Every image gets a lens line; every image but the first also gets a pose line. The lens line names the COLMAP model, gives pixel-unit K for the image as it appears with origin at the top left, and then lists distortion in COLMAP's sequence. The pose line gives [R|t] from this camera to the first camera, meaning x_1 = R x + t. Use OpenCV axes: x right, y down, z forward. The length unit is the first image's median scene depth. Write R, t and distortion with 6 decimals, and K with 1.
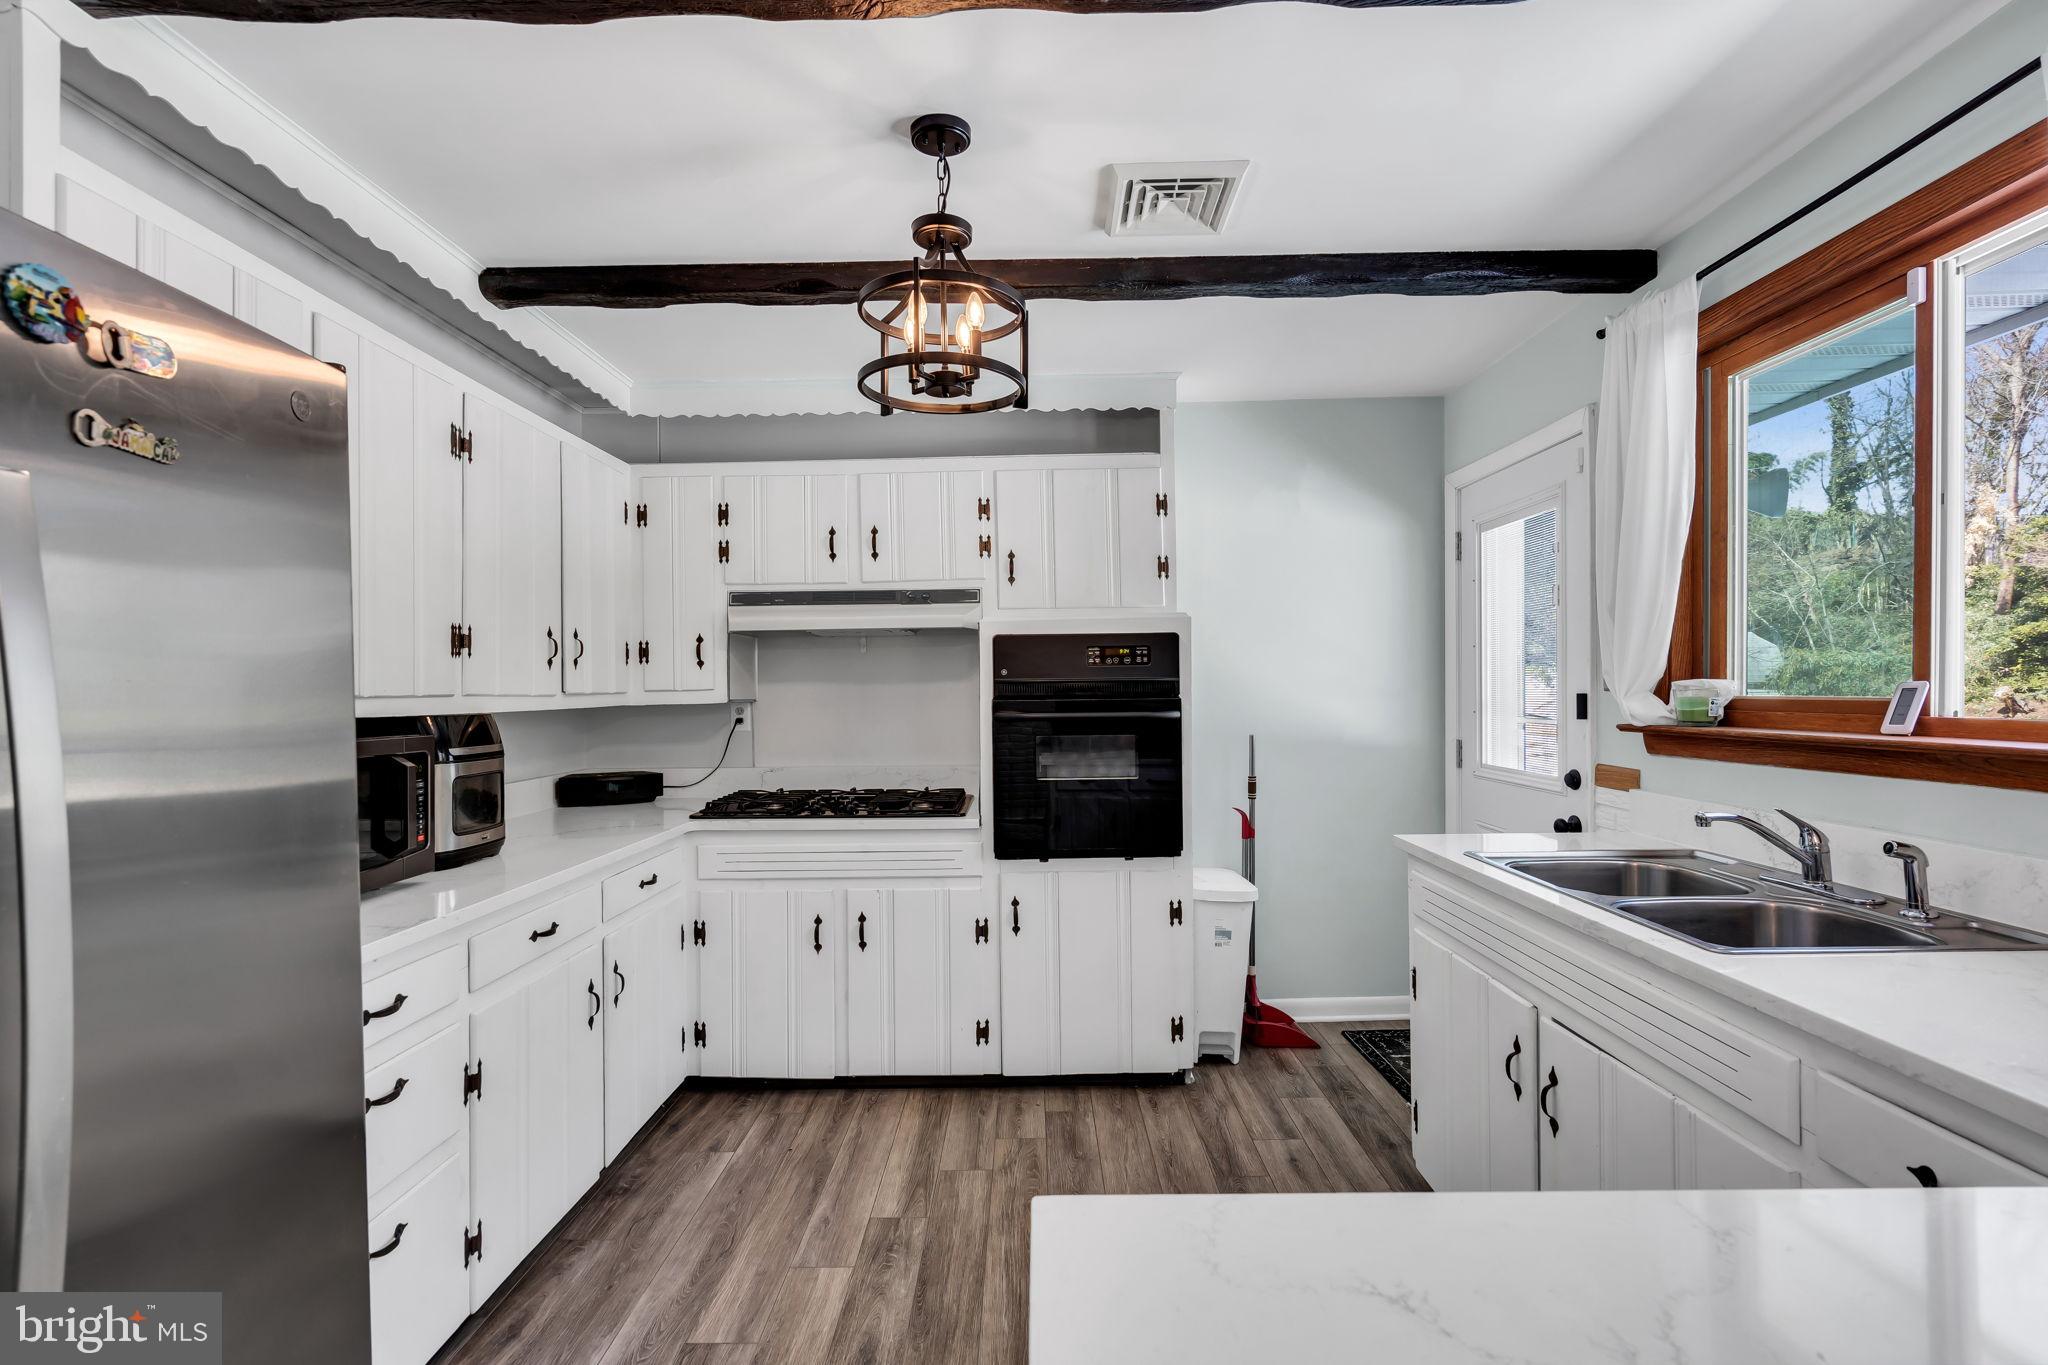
lens RADIAL K [[932.4, 0, 1019.8], [0, 932.4, 690.4], [0, 0, 1]] dist [-0.001482, -0.000334]
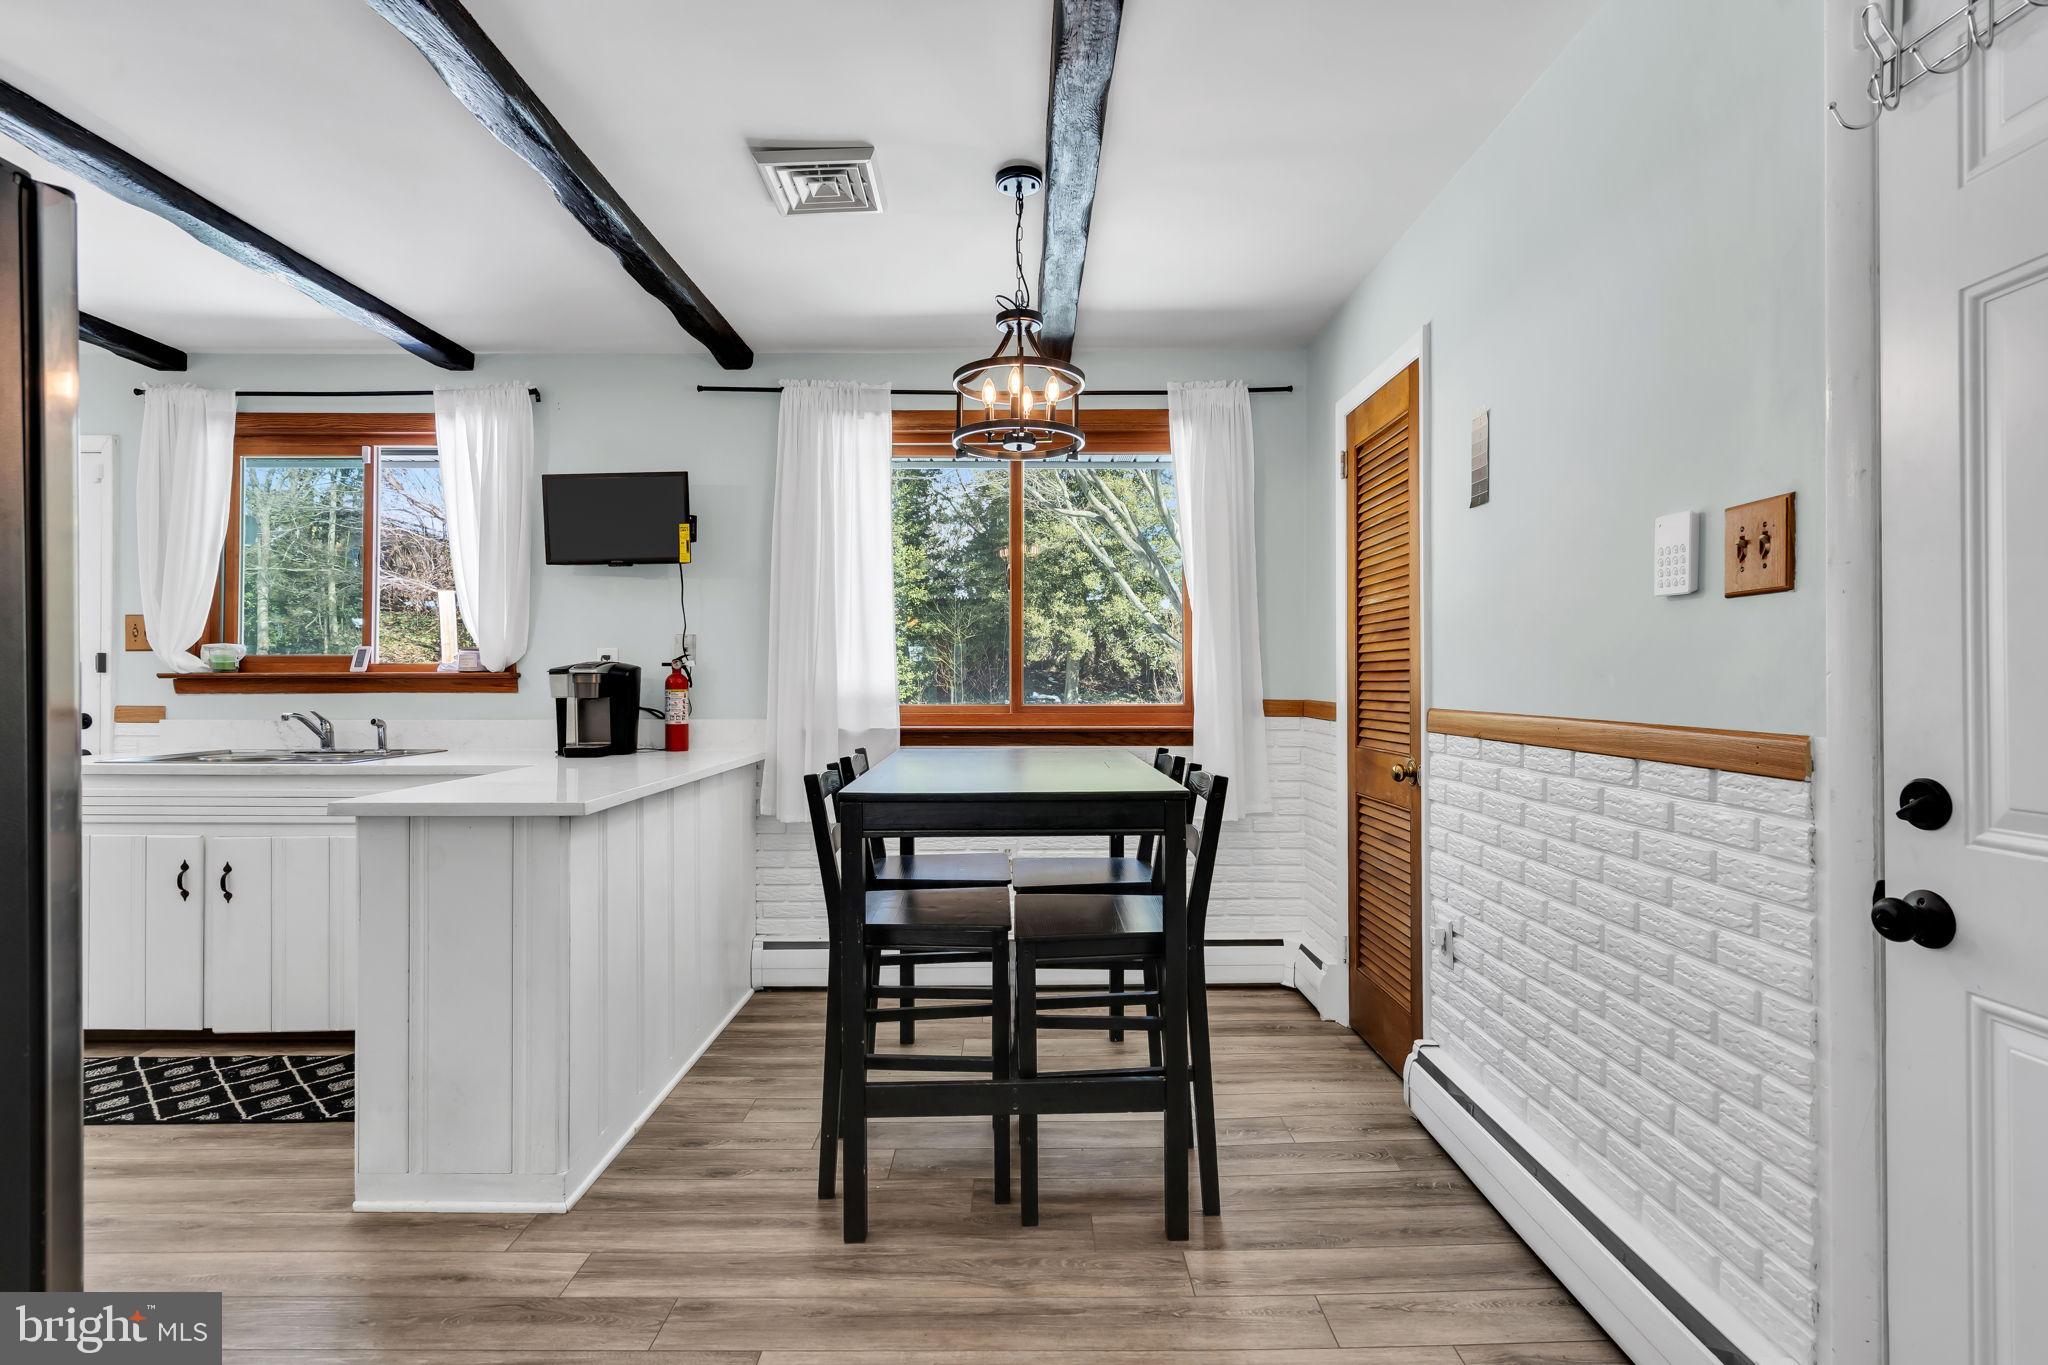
lens RADIAL K [[932.4, 0, 1023.0], [0, 932.4, 678.2], [0, 0, 1]] dist [-0.001482, -0.000334]
pose [[-0.025153, 0.008278, 0.999649, -0.890419], [0.001247, 0.999965, -0.008249, 0.062903], [-0.999683, 0.001040, -0.025163, -0.314661]]
